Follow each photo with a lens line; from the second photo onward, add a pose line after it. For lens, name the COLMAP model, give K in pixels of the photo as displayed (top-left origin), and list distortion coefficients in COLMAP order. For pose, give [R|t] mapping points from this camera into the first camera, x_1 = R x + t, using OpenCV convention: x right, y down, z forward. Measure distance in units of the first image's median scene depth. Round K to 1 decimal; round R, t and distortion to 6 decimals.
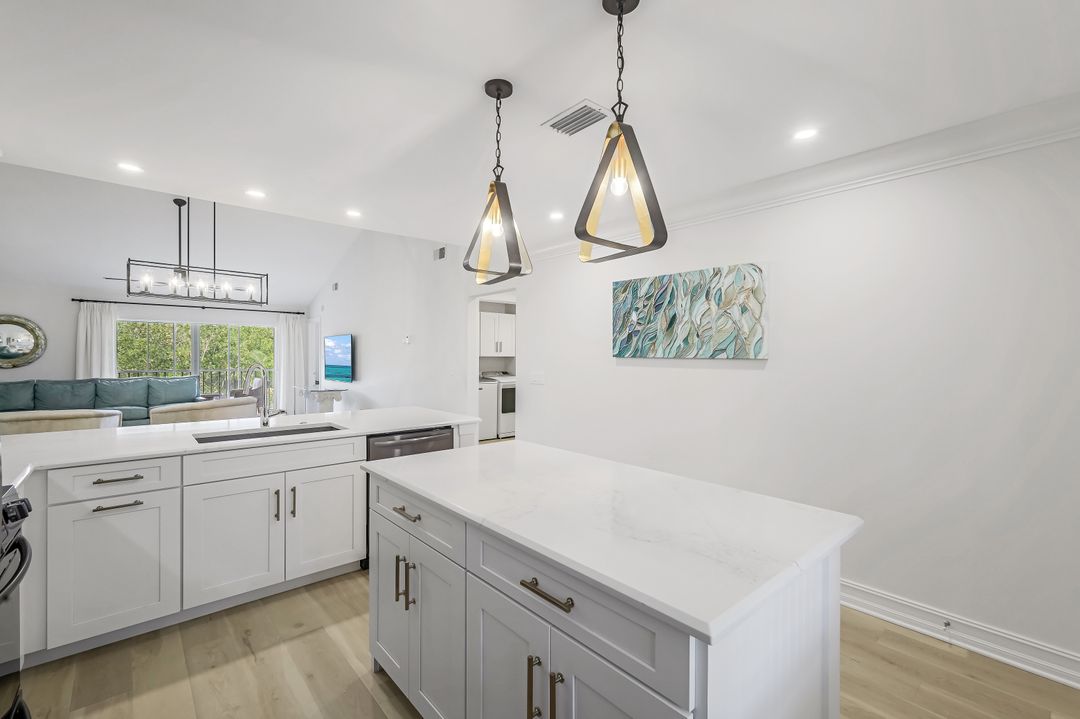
lens RADIAL K [[464.2, 0, 542.8], [0, 464.2, 358.6], [0, 0, 1]] dist [-0.000380, -0.000105]
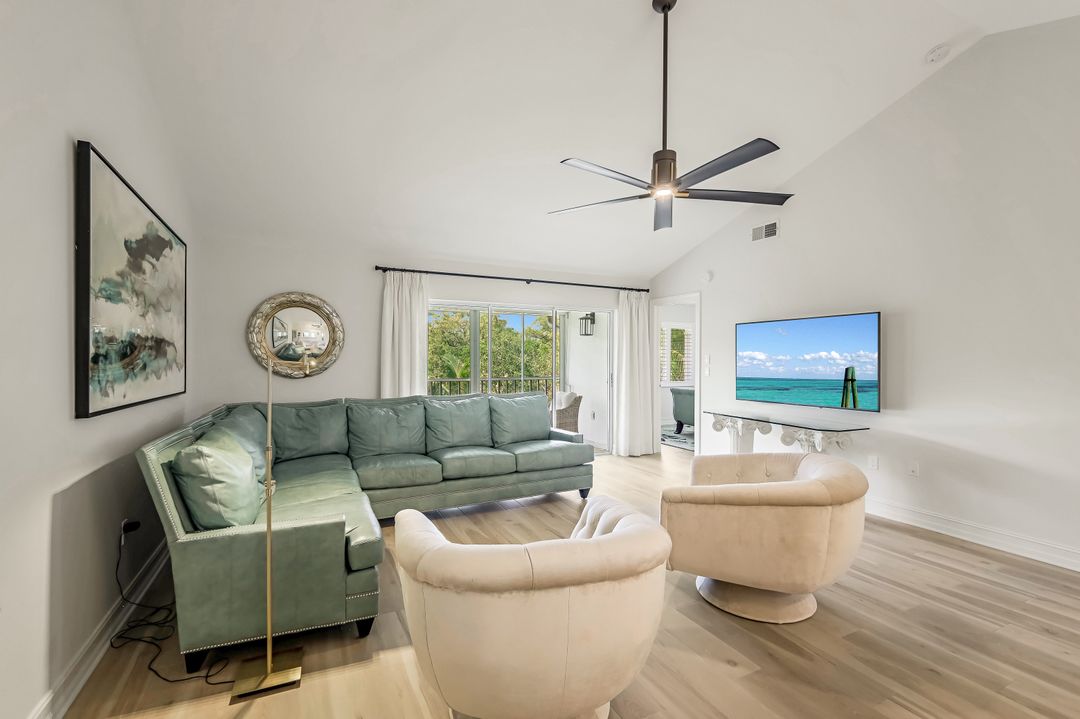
lens RADIAL K [[479.8, 0, 540.0], [0, 479.8, 359.5], [0, 0, 1]] dist [0.009054, 0.000170]
pose [[0.963914, -0.002661, -0.266200, -1.392134], [0.000980, 0.999979, -0.006447, 0.000922], [0.266212, 0.005953, 0.963896, 0.967032]]
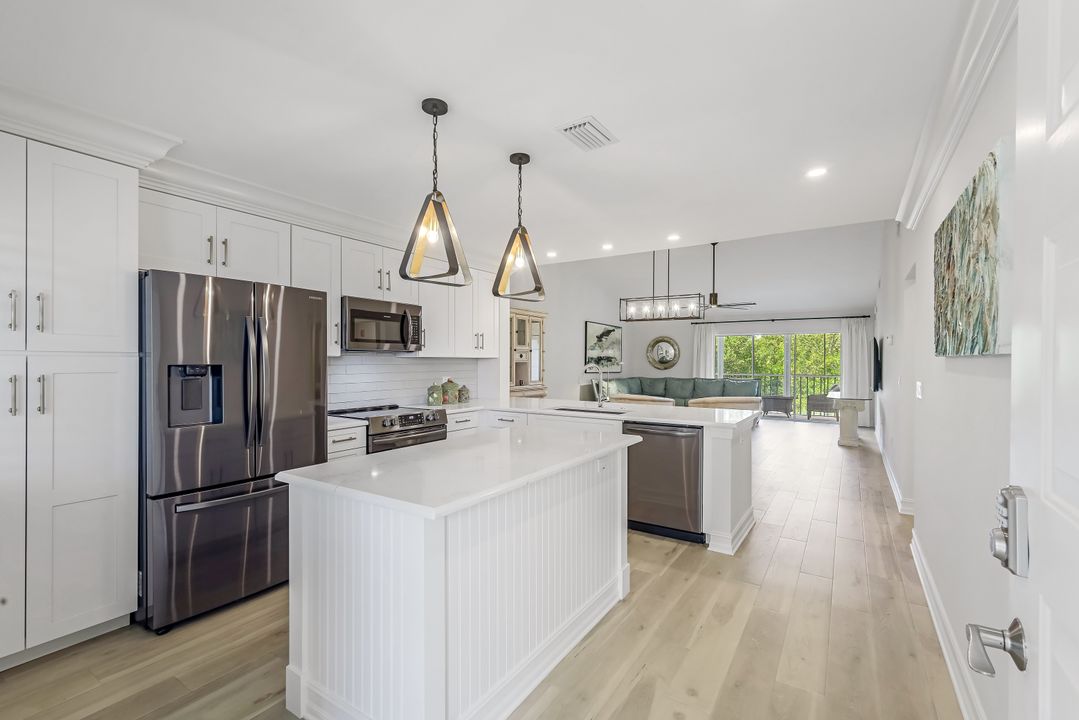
lens RADIAL K [[473.9, 0, 547.4], [0, 473.9, 361.5], [0, 0, 1]] dist [0.018715, 0.000087]
pose [[0.270355, -0.003145, -0.962756, 0.655338], [-0.008537, 0.999948, -0.005664, 0.011164], [0.962723, 0.009750, 0.270314, 0.361482]]
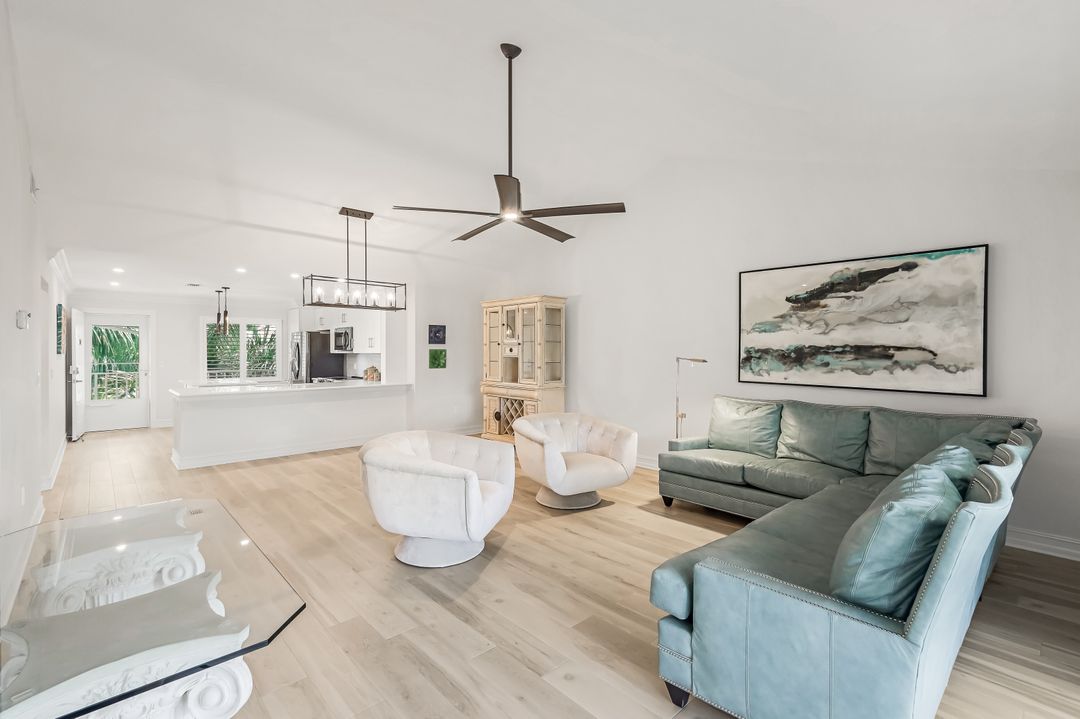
lens RADIAL K [[479.7, 0, 542.7], [0, 479.7, 352.5], [0, 0, 1]] dist [0.005614, 0.000299]
pose [[-0.999808, -0.004538, -0.019055, -1.451437], [-0.004718, 0.999944, 0.009449, -0.032414], [0.019011, 0.009537, -0.999774, 2.732227]]
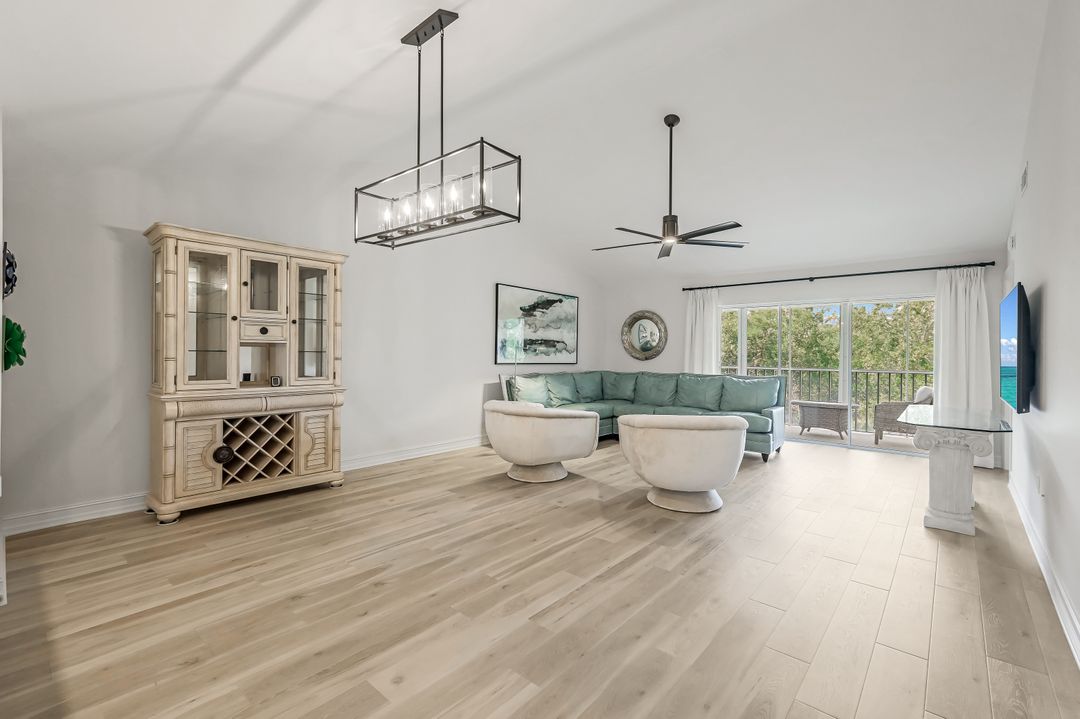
lens RADIAL K [[471.9, 0, 542.3], [0, 471.9, 351.0], [0, 0, 1]] dist [0.009156, 0.000151]
pose [[0.126719, -0.005555, -0.991923, -0.199394], [-0.013811, 0.999878, -0.007364, 0.022650], [0.991843, 0.014632, 0.126627, 1.307359]]
